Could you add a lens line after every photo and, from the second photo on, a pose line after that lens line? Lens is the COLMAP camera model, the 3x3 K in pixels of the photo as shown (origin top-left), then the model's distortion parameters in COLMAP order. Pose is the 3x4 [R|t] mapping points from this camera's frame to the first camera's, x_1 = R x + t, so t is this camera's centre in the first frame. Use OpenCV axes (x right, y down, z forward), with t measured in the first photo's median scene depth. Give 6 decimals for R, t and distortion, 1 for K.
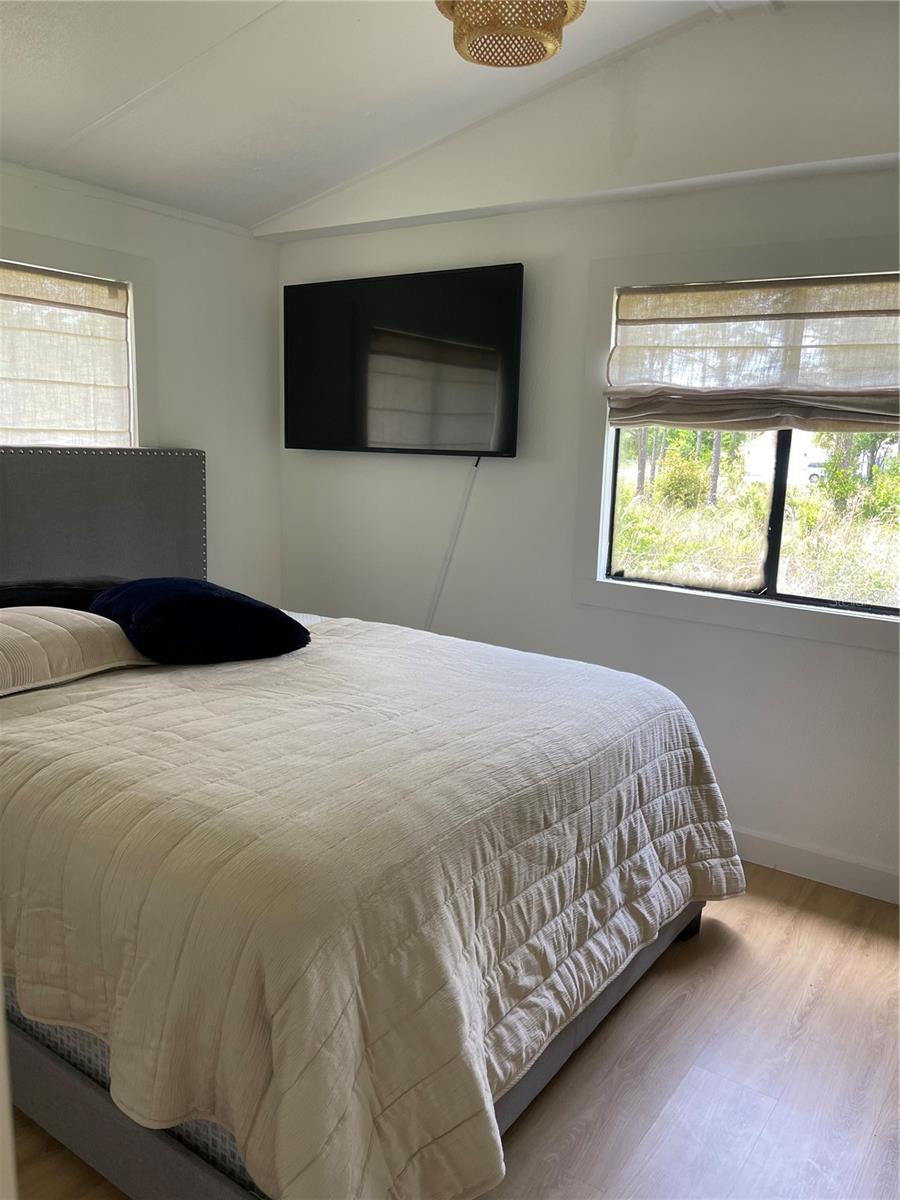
lens RADIAL K [[918.1, 0, 450.5], [0, 918.1, 600.0], [0, 0, 1]] dist [0.021628, -0.011526]
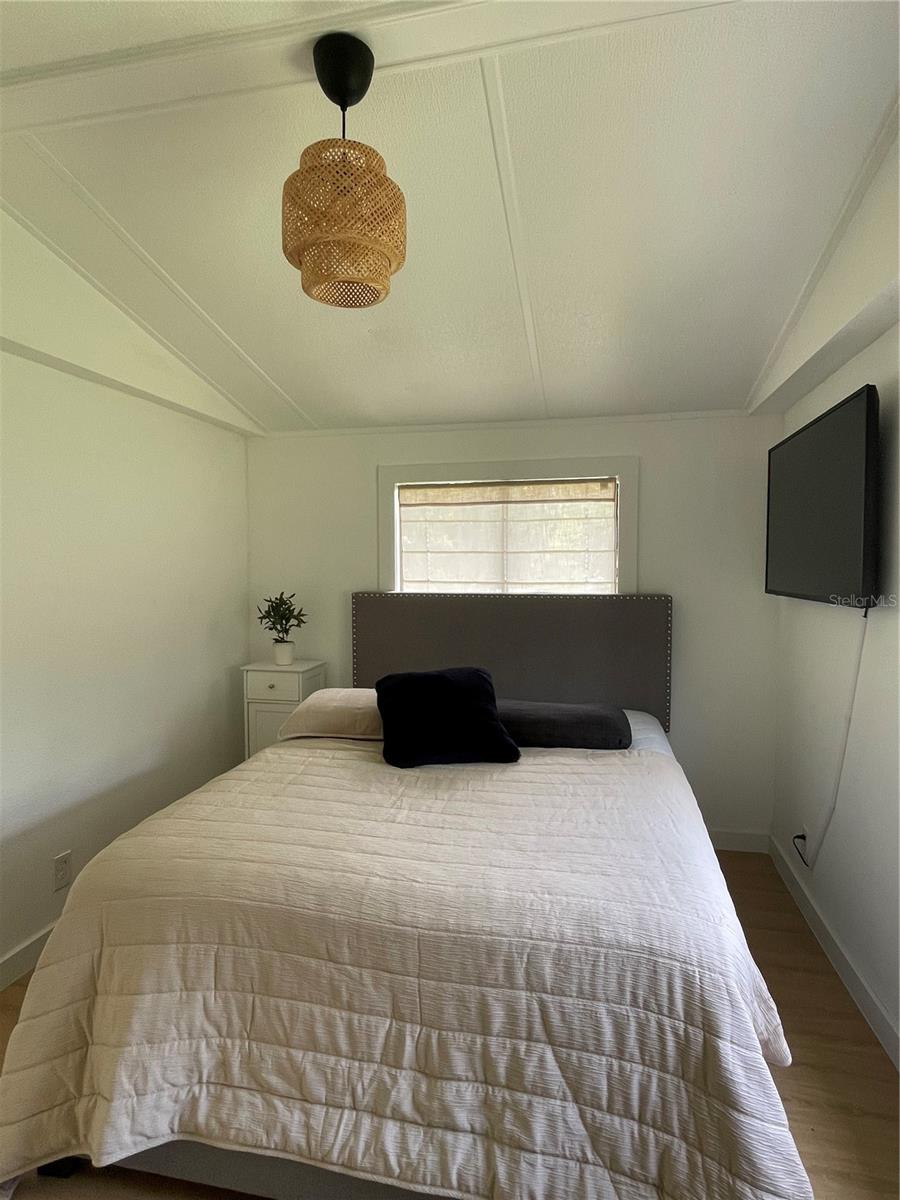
lens RADIAL K [[649.8, 0, 443.1], [0, 649.8, 599.1], [0, 0, 1]] dist [-0.010025, 0.004141]
pose [[0.374485, 0.014681, -0.927117, 0.643904], [-0.140730, 0.989191, -0.041180, -0.118339], [0.916491, 0.145894, 0.372503, 0.592513]]
